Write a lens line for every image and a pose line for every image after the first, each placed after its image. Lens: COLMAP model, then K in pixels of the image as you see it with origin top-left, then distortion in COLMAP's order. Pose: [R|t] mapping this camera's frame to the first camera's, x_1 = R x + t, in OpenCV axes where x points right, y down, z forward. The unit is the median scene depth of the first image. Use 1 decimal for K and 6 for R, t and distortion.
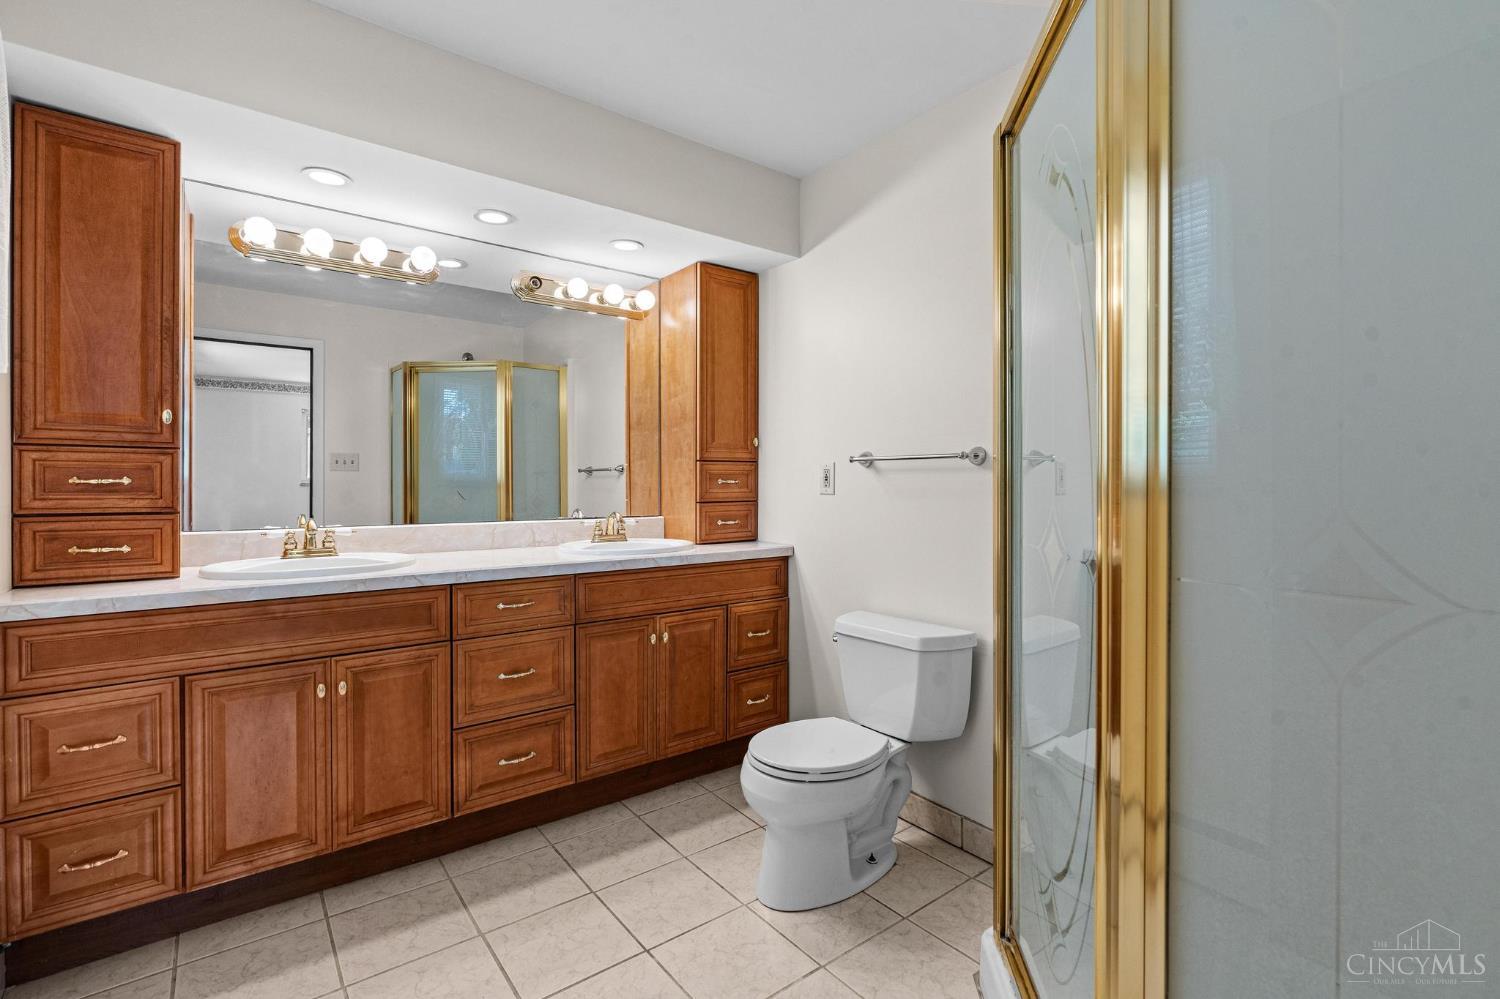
lens RADIAL K [[678.6, 0, 755.0], [0, 678.6, 484.1], [0, 0, 1]] dist [0.000099, 0.000765]
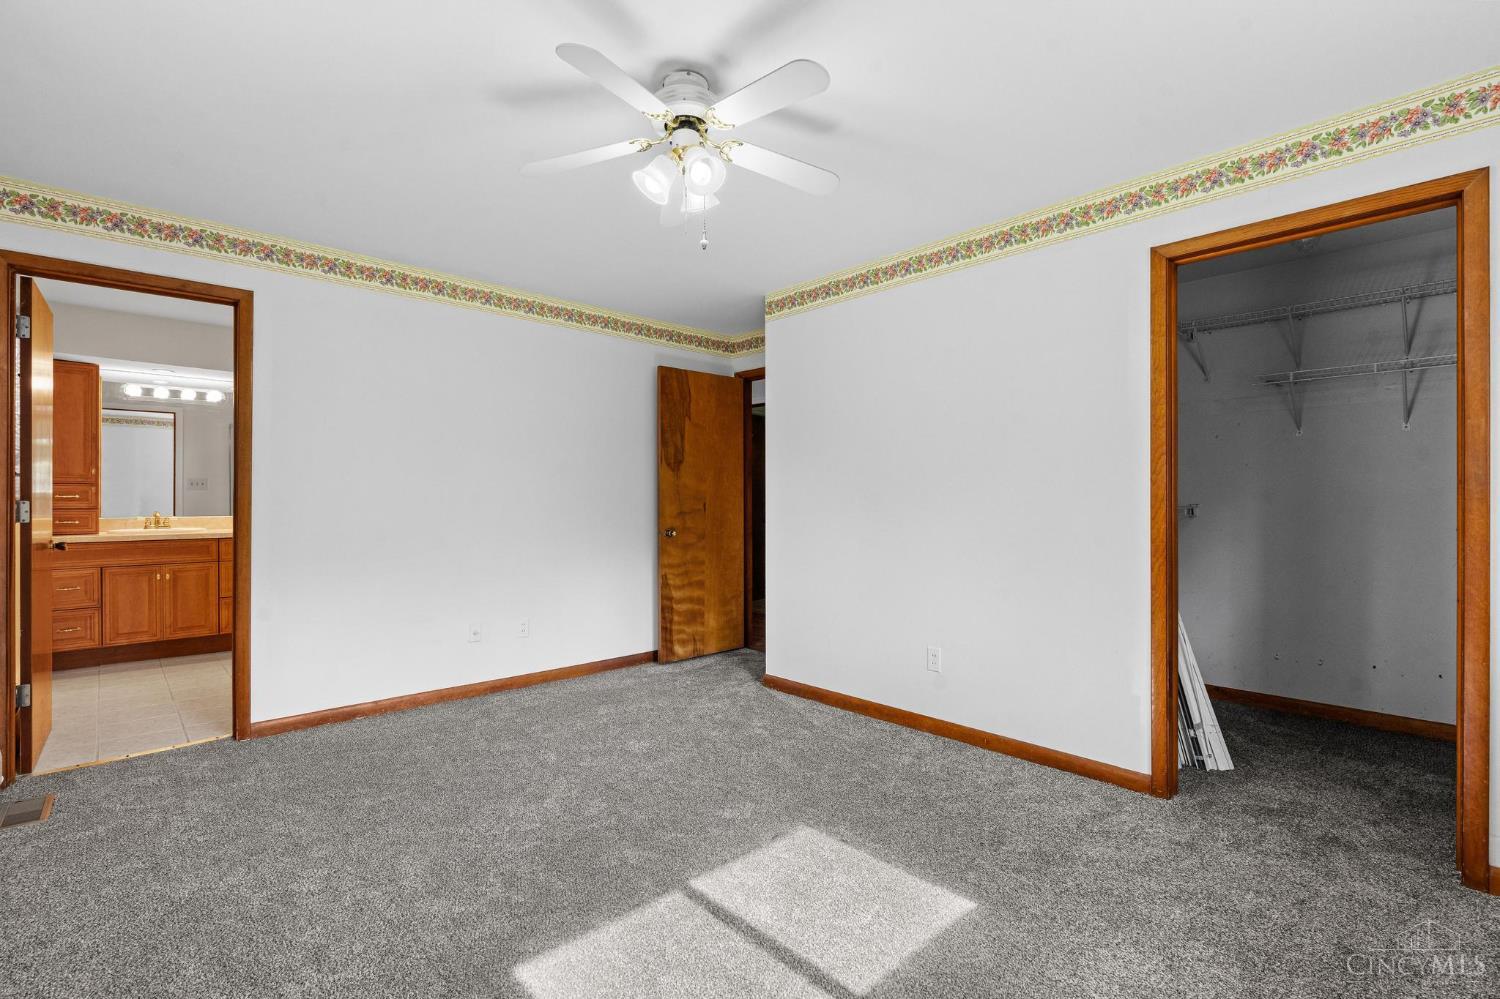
lens RADIAL K [[678.6, 0, 755.0], [0, 678.6, 484.1], [0, 0, 1]] dist [0.000099, 0.000765]
pose [[0.994543, 0.004674, 0.104224, 1.367949], [-0.004933, 0.999985, 0.002223, -0.068641], [-0.104212, -0.002725, 0.994551, -1.832962]]
